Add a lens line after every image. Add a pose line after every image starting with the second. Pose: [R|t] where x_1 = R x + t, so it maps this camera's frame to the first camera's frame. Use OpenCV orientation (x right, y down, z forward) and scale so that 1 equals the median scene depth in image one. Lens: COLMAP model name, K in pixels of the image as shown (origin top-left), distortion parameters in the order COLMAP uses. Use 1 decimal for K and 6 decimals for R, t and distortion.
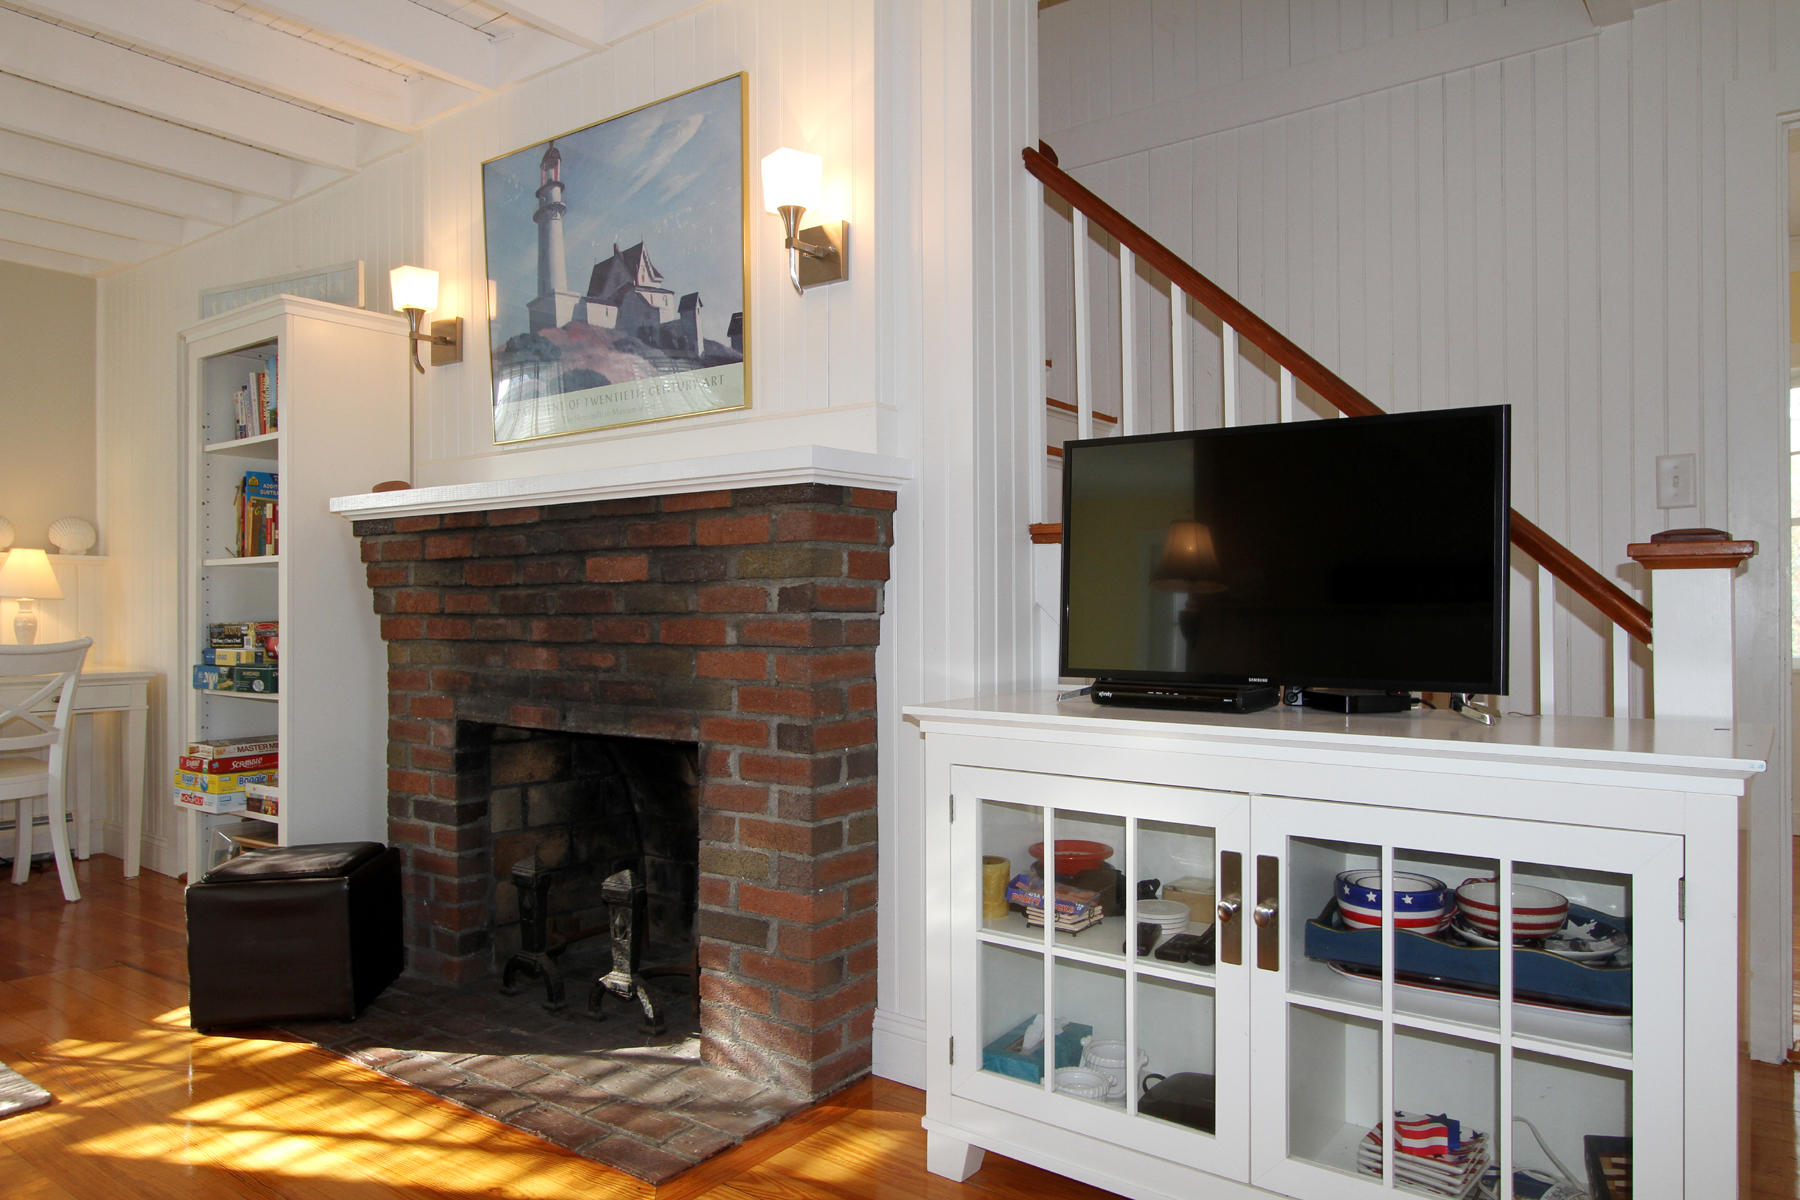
lens RADIAL K [[1219.2, 0, 909.6], [0, 1219.2, 592.4], [0, 0, 1]] dist [-0.010247, 0.003172]
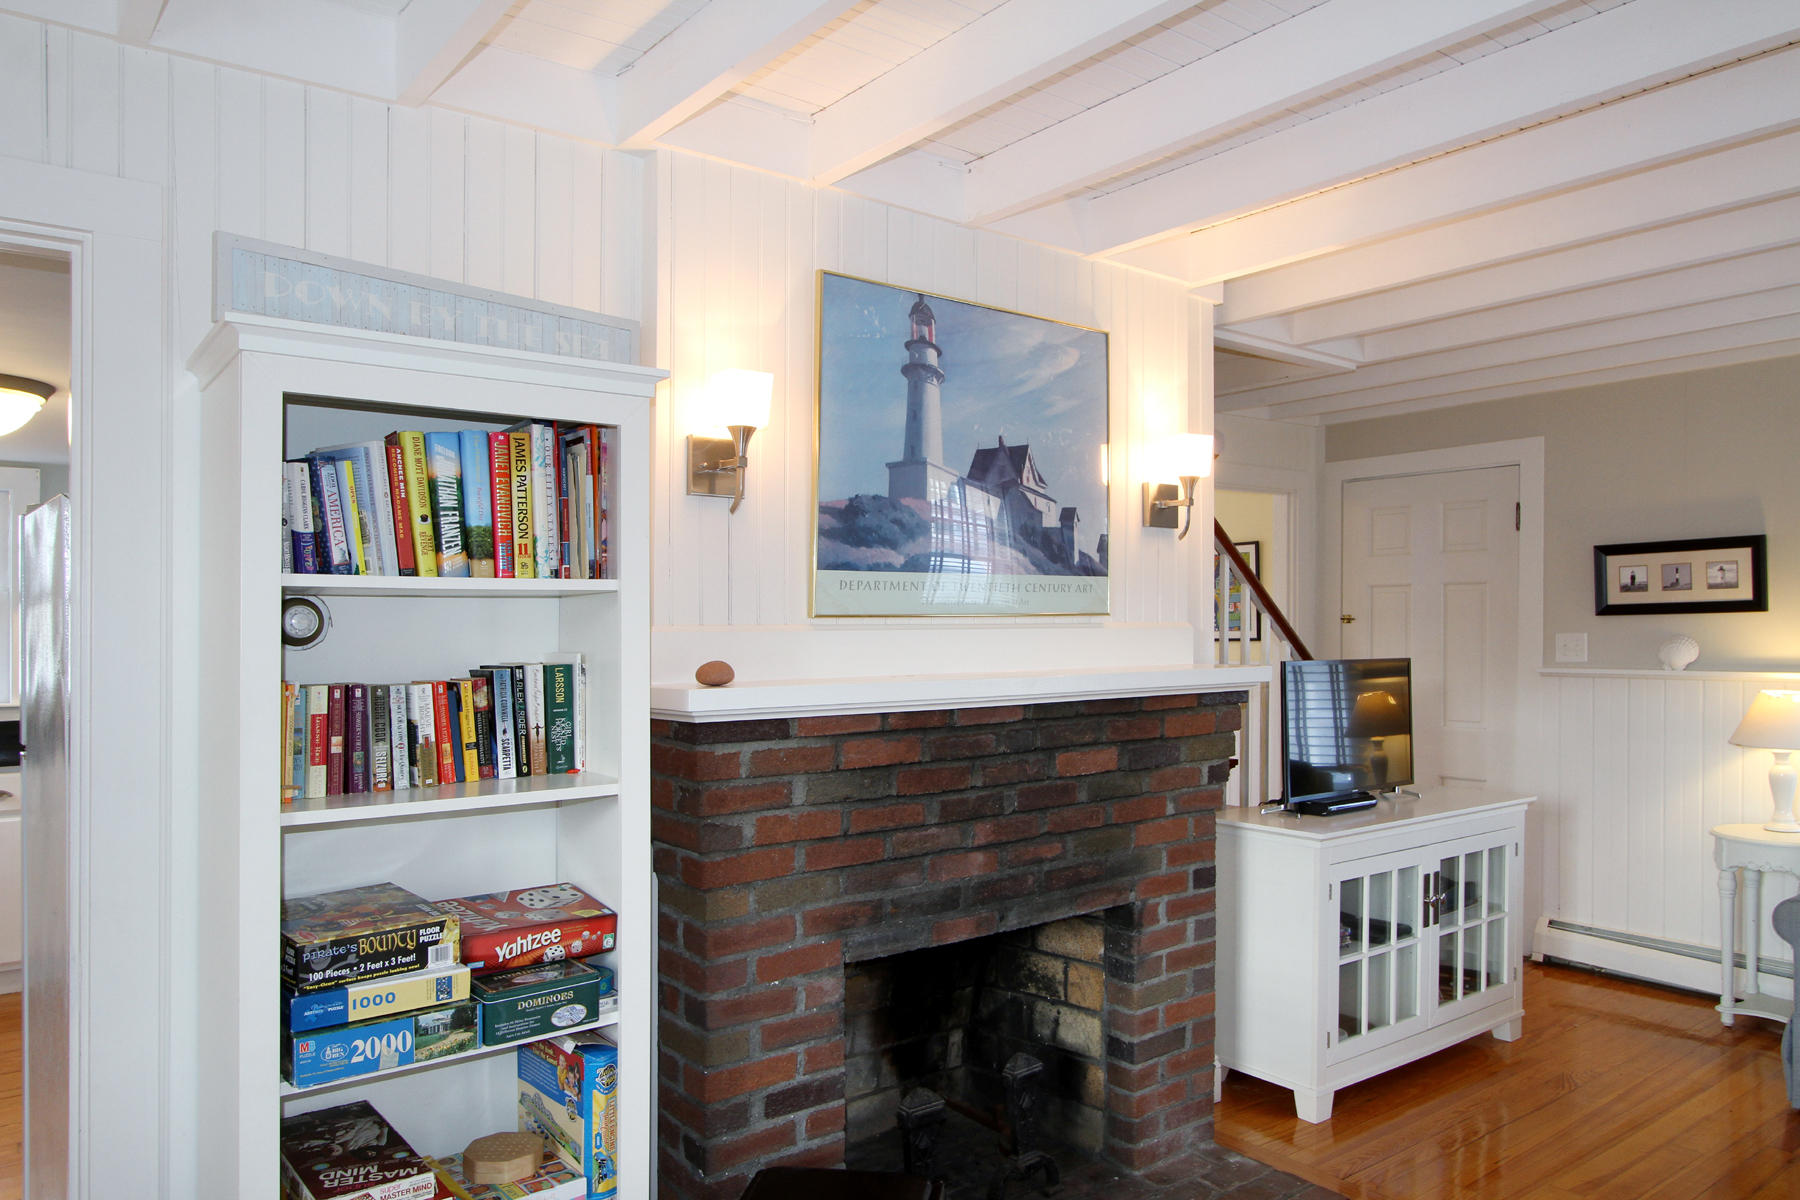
lens RADIAL K [[1219.2, 0, 910.5], [0, 1219.2, 614.3], [0, 0, 1]] dist [-0.010247, 0.003172]
pose [[0.261846, 0.012062, 0.965034, -1.269075], [-0.006022, 0.999923, -0.010864, -0.131602], [-0.965091, -0.002967, 0.261898, 0.831814]]
